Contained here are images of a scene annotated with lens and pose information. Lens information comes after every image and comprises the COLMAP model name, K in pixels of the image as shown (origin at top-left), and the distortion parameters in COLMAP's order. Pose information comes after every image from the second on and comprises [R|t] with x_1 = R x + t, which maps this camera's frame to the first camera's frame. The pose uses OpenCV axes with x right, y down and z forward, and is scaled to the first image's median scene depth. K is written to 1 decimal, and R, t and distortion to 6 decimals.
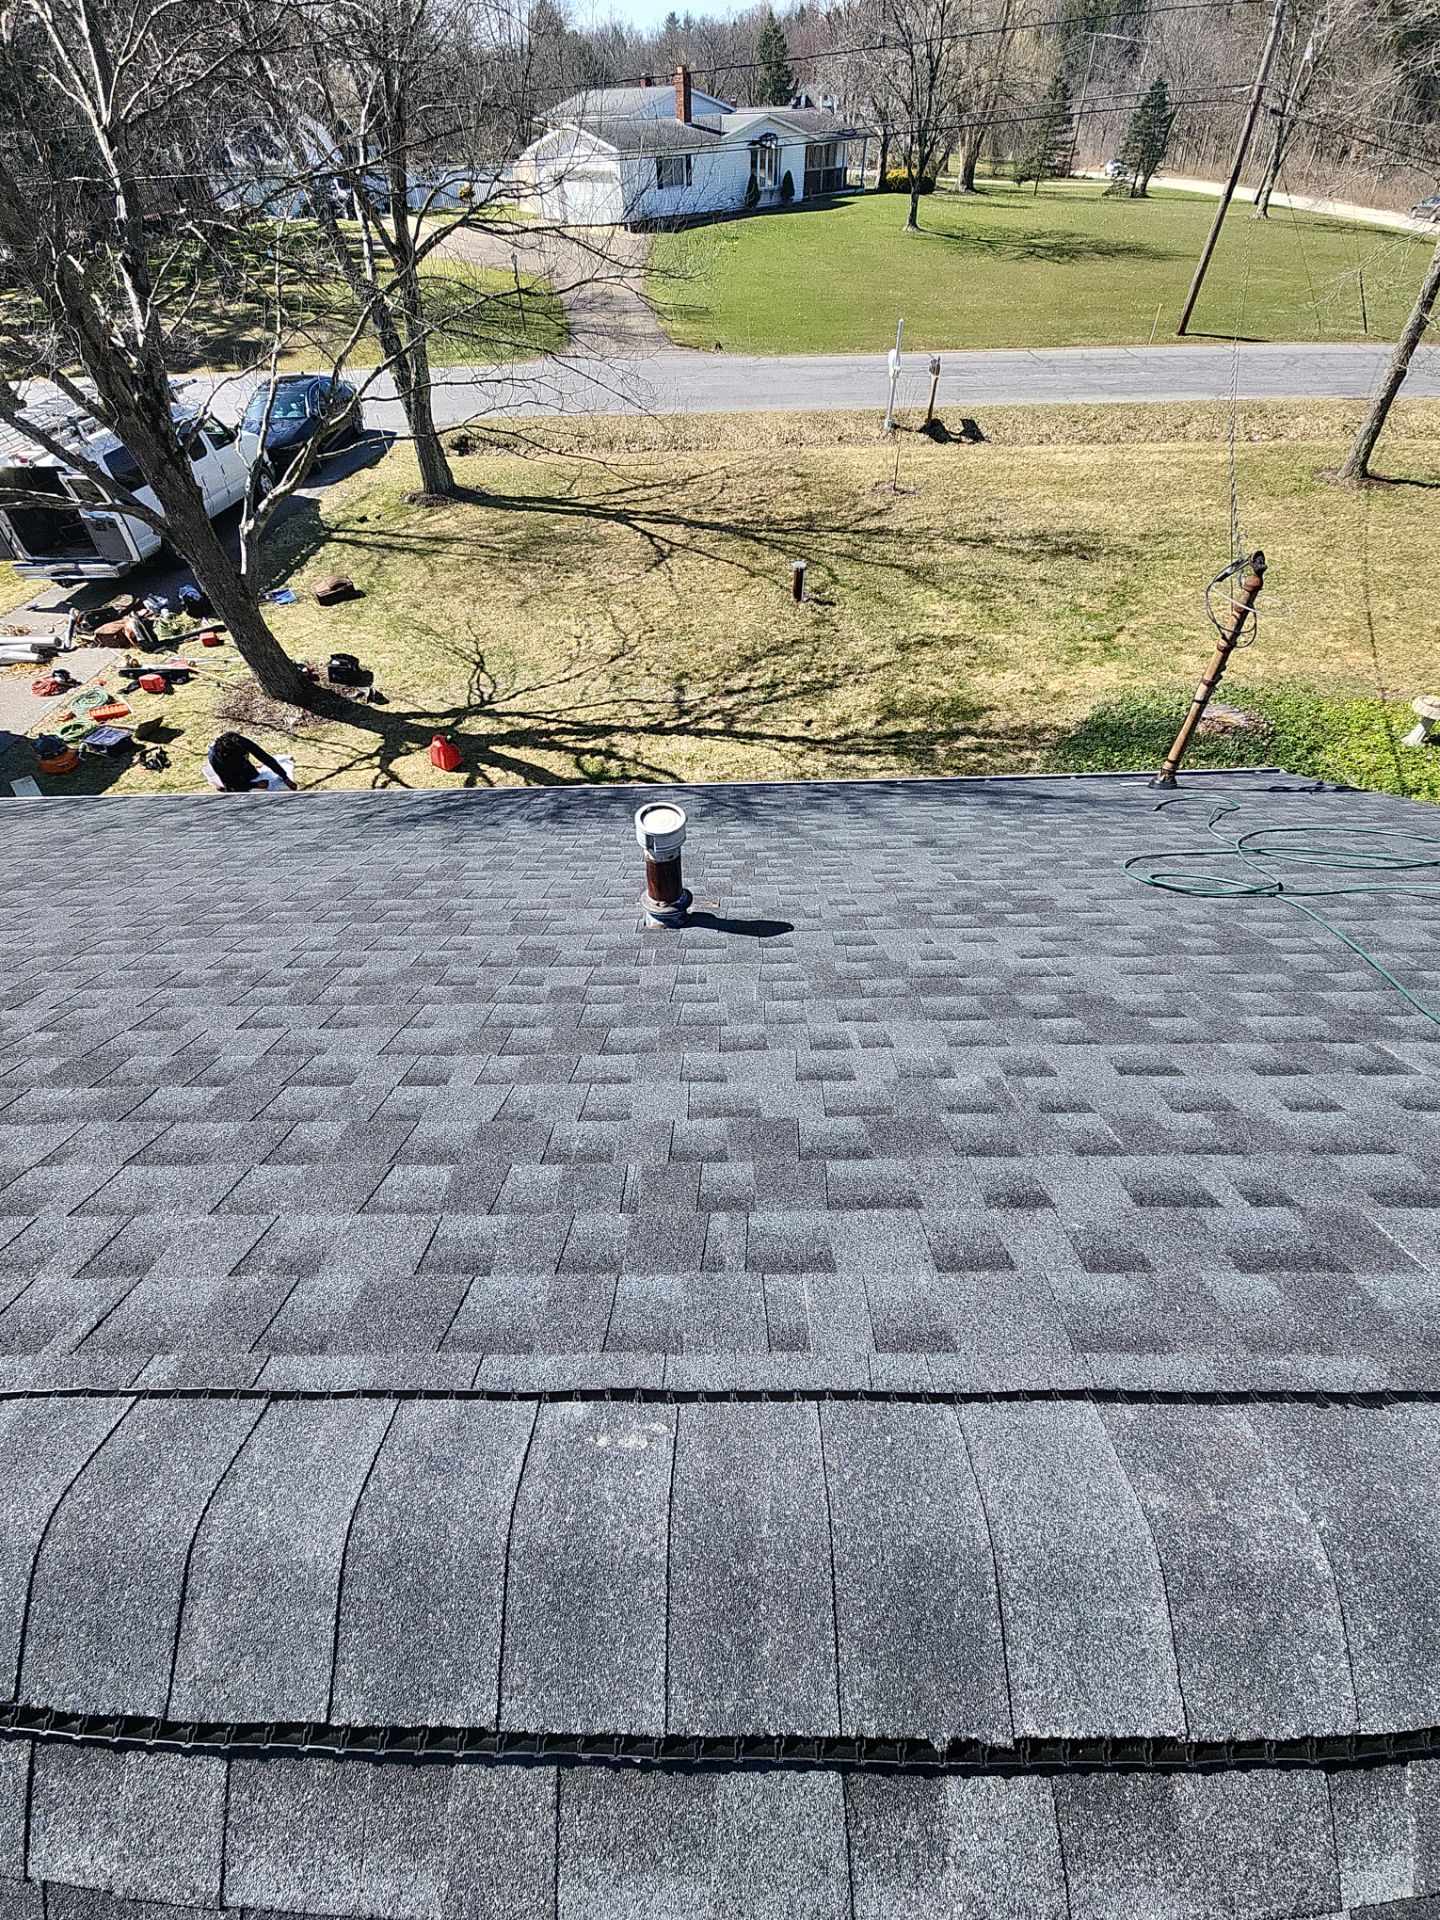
lens RADIAL K [[775.2, 0, 720.0], [0, 775.2, 960.0], [0, 0, 1]] dist [-0.000028, -0.000173]
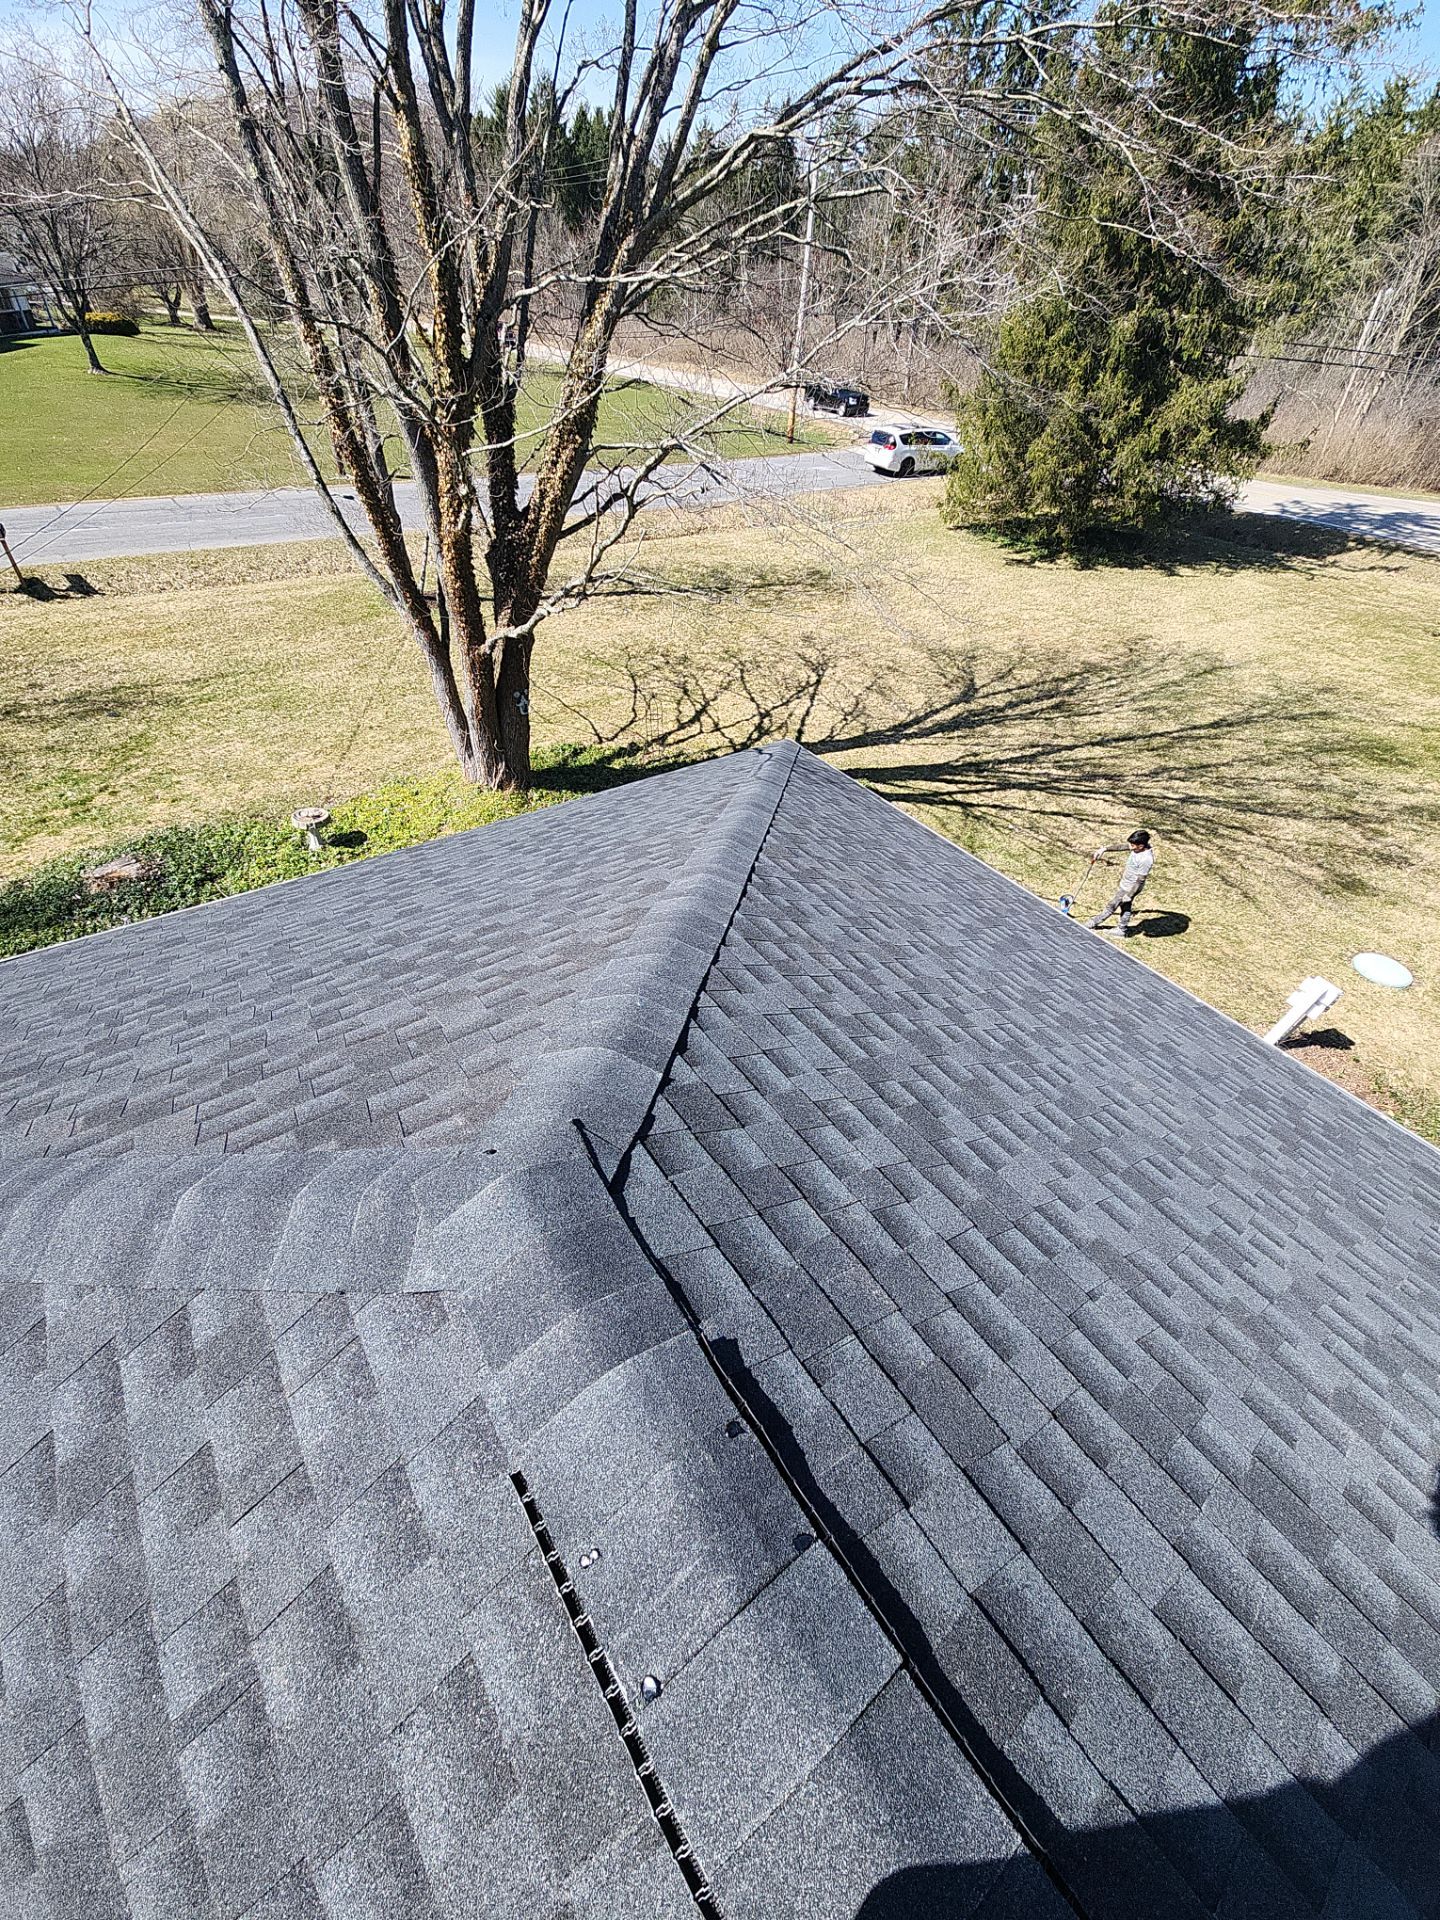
lens RADIAL K [[775.2, 0, 720.0], [0, 775.2, 960.0], [0, 0, 1]] dist [-0.000028, -0.000173]
pose [[0.817182, -0.331497, 0.471511, 0.367369], [0.377276, 0.926097, -0.002768, 0.042594], [-0.435747, 0.180152, 0.881856, -0.099903]]
